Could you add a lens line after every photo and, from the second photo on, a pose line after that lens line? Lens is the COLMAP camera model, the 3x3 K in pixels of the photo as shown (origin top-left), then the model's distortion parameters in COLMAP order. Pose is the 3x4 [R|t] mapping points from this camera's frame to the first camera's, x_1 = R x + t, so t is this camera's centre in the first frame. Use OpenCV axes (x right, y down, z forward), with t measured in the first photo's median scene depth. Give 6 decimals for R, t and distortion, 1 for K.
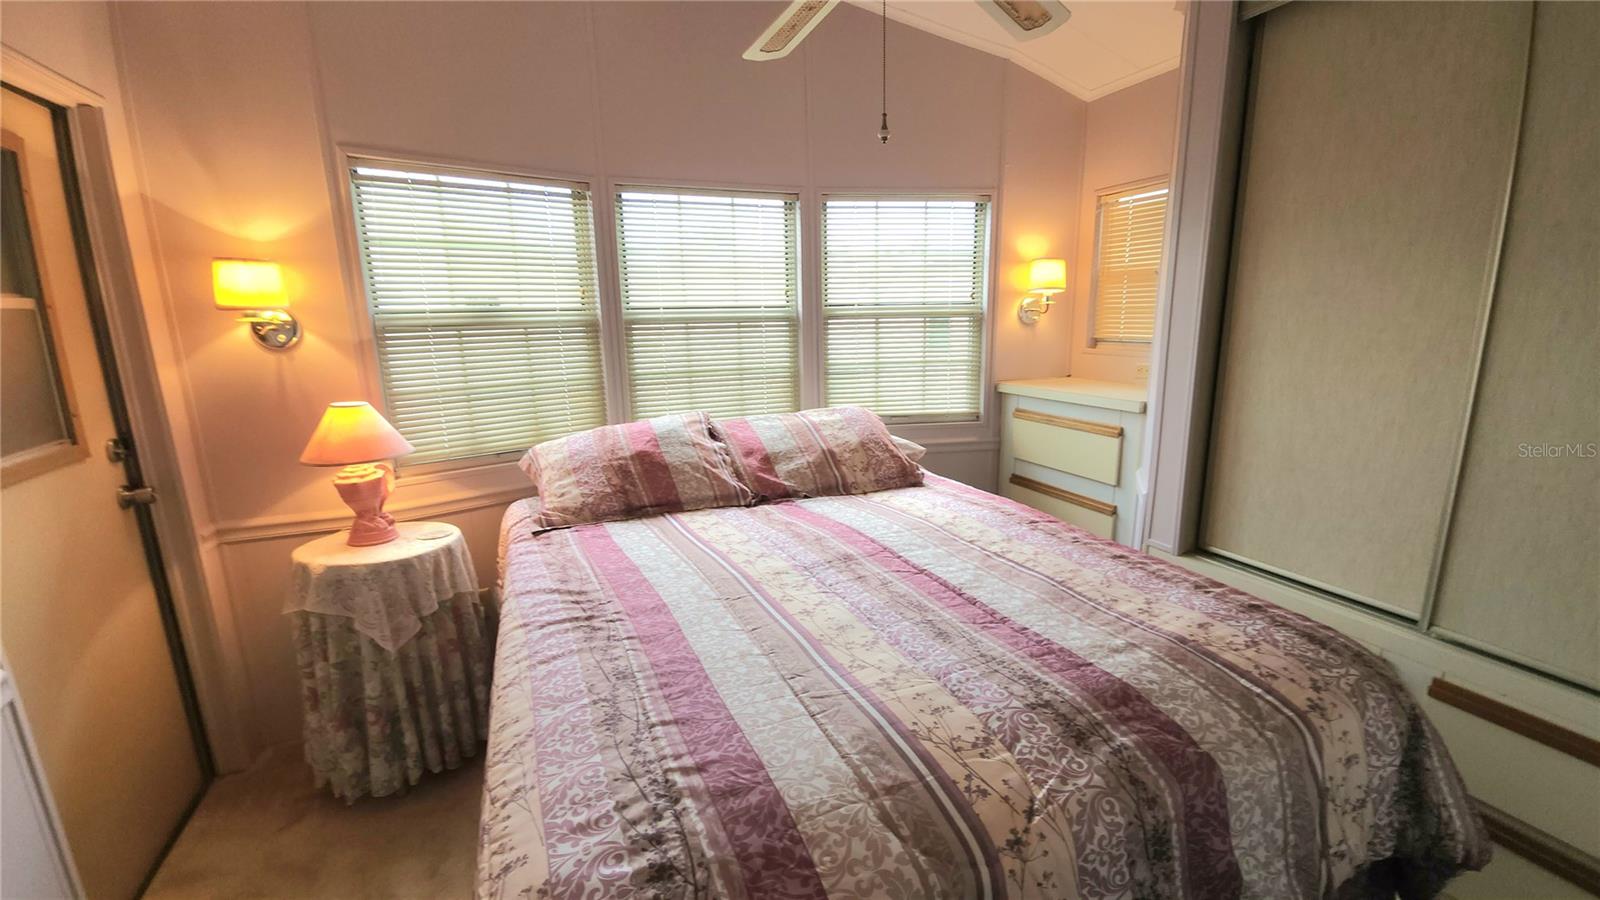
lens RADIAL K [[659.0, 0, 792.6], [0, 659.0, 451.7], [0, 0, 1]] dist [0.005998, -0.005411]
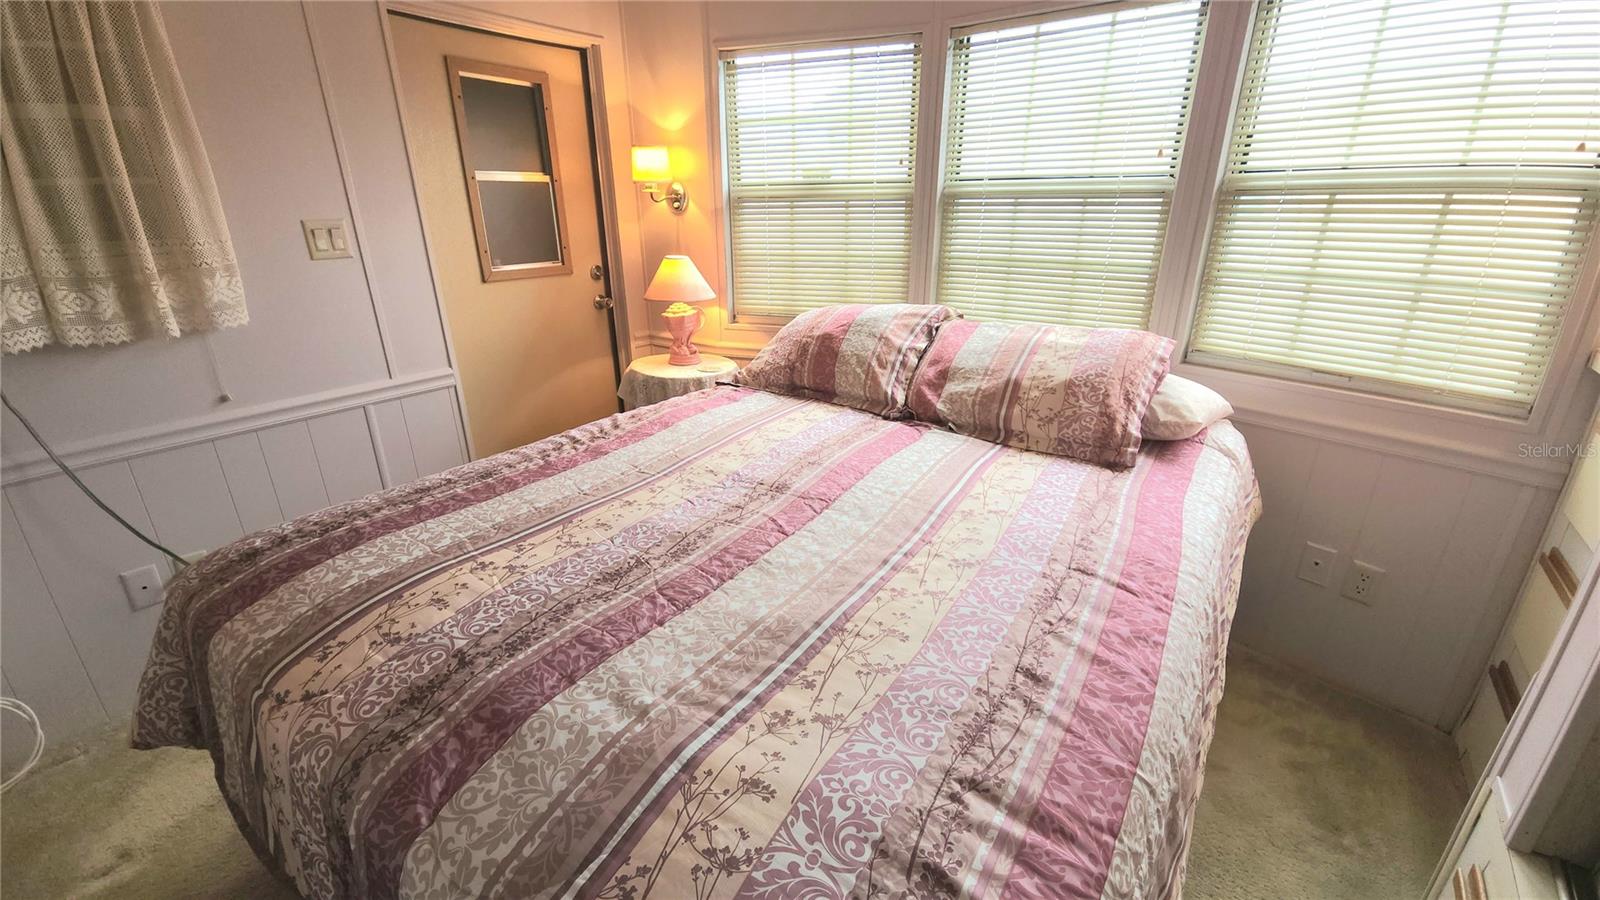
lens RADIAL K [[659.0, 0, 800.5], [0, 659.0, 447.3], [0, 0, 1]] dist [0.005998, -0.005411]
pose [[0.519945, 0.311812, -0.795255, 0.588121], [-0.176881, 0.950117, 0.256886, -0.085494], [0.835685, 0.007099, 0.549163, 0.439333]]
